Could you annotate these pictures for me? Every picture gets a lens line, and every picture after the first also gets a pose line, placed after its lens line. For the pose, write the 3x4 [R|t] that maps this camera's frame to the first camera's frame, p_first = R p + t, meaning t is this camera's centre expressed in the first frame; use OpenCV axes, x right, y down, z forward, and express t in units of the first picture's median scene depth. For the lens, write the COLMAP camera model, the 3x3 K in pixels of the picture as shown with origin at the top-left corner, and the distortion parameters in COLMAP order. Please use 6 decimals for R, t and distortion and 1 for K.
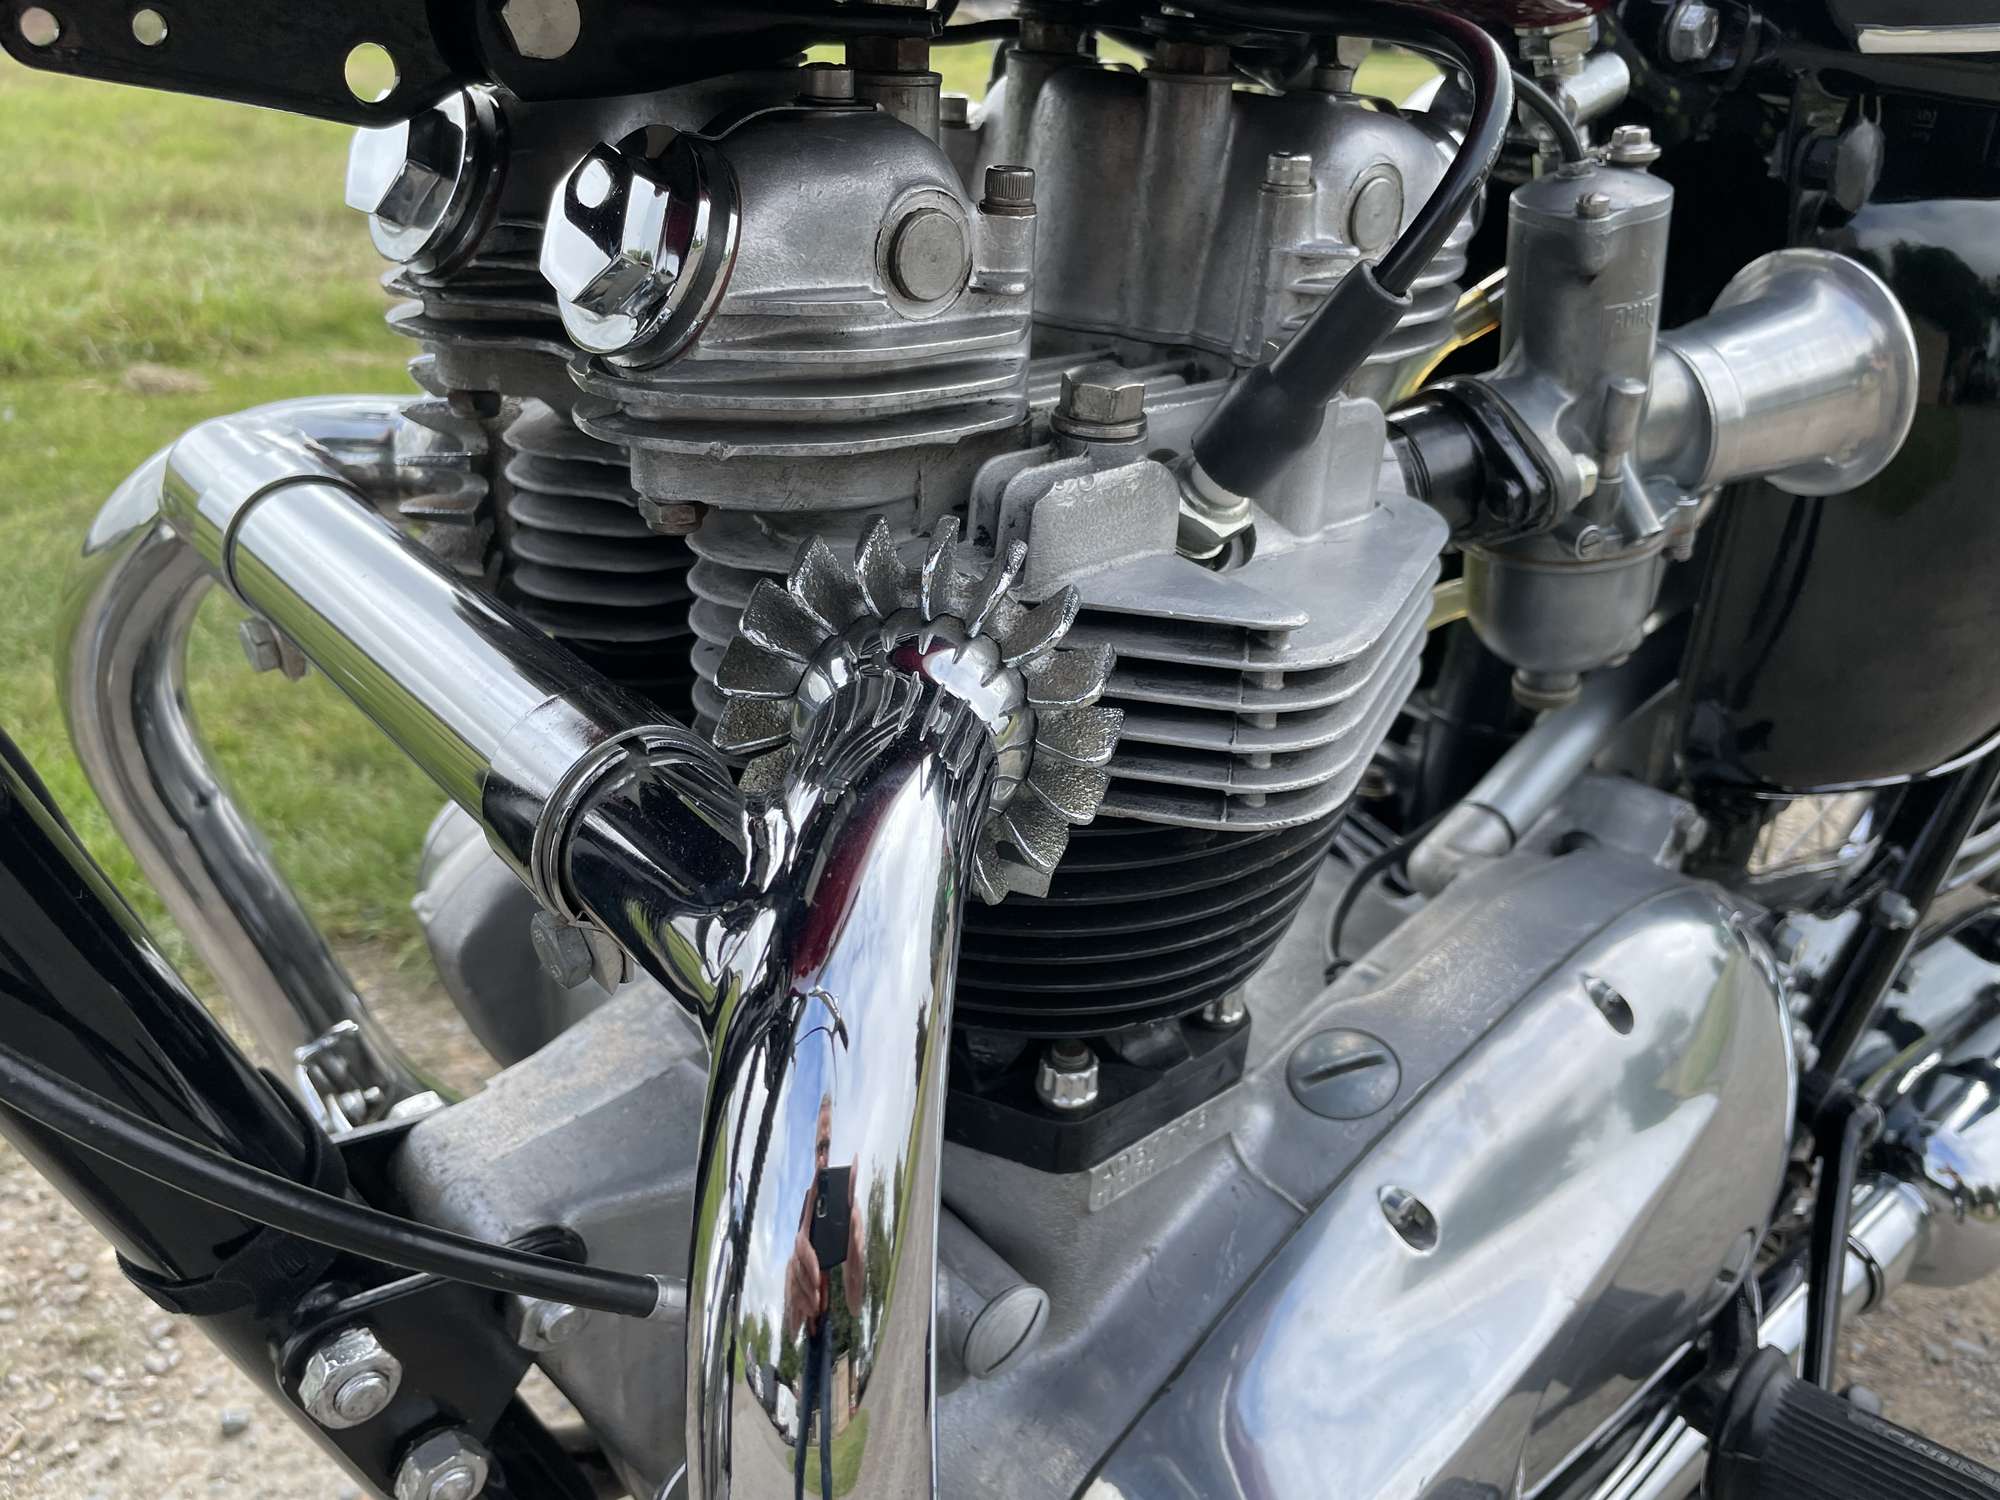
lens RADIAL K [[1533.8, 0, 996.2], [0, 1533.8, 747.4], [0, 0, 1]] dist [0.043415, -0.084063]
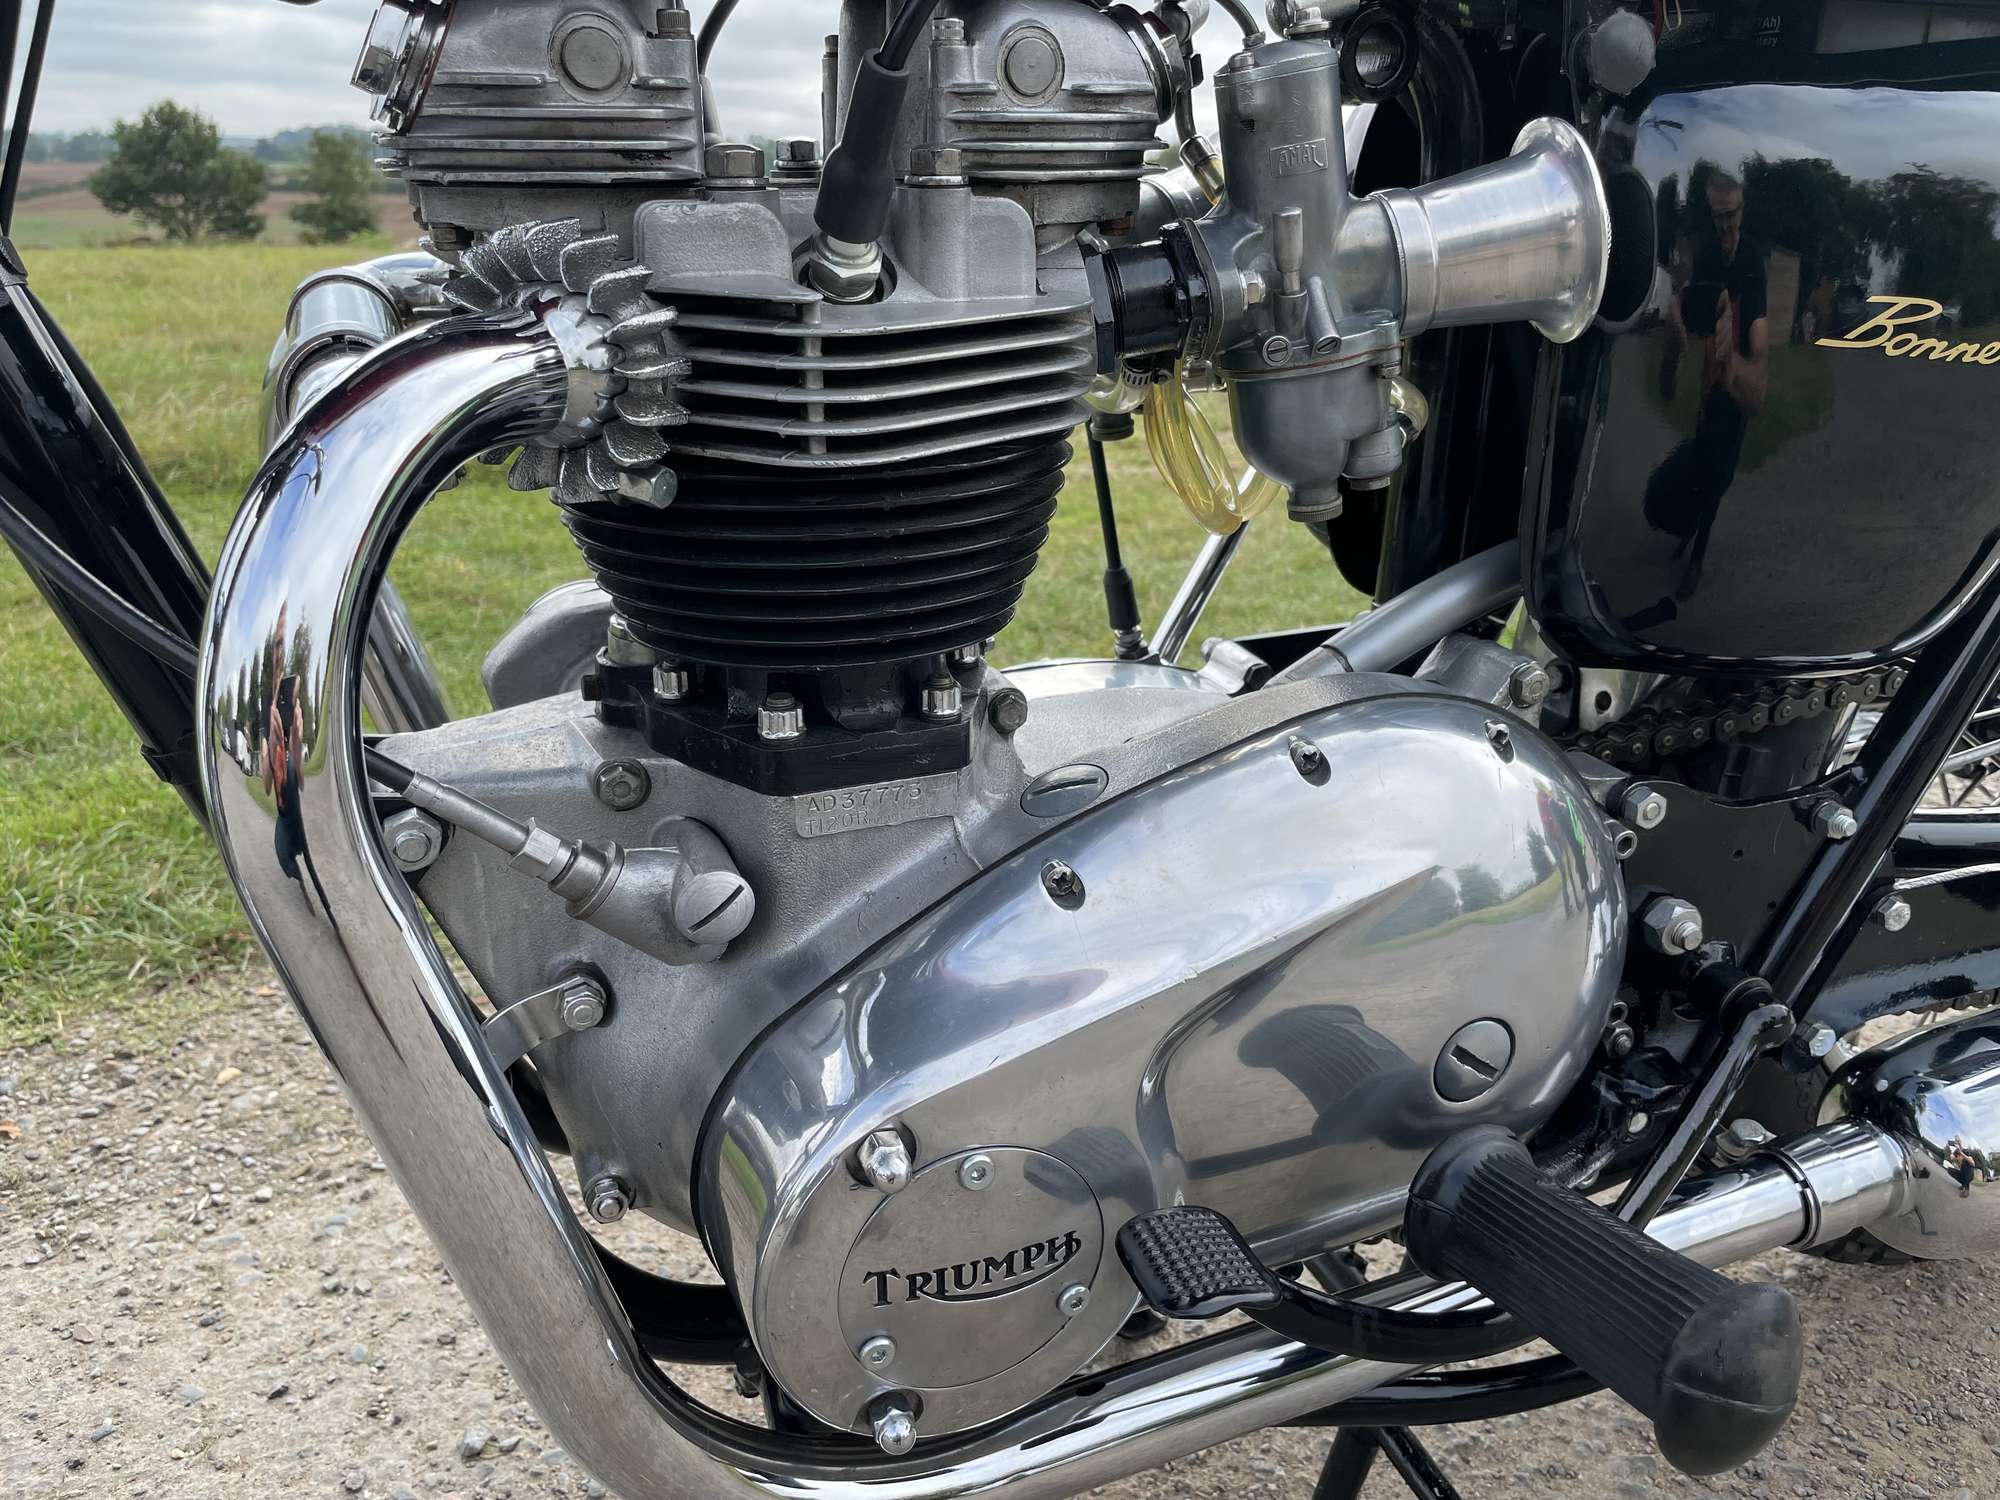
lens RADIAL K [[1533.8, 0, 1015.4], [0, 1533.8, 749.2], [0, 0, 1]] dist [0.043415, -0.084063]
pose [[0.947623, 0.069949, -0.311637, 0.547958], [-0.100841, 0.991340, -0.084122, 0.278192], [0.303053, 0.111142, 0.946470, -0.152886]]
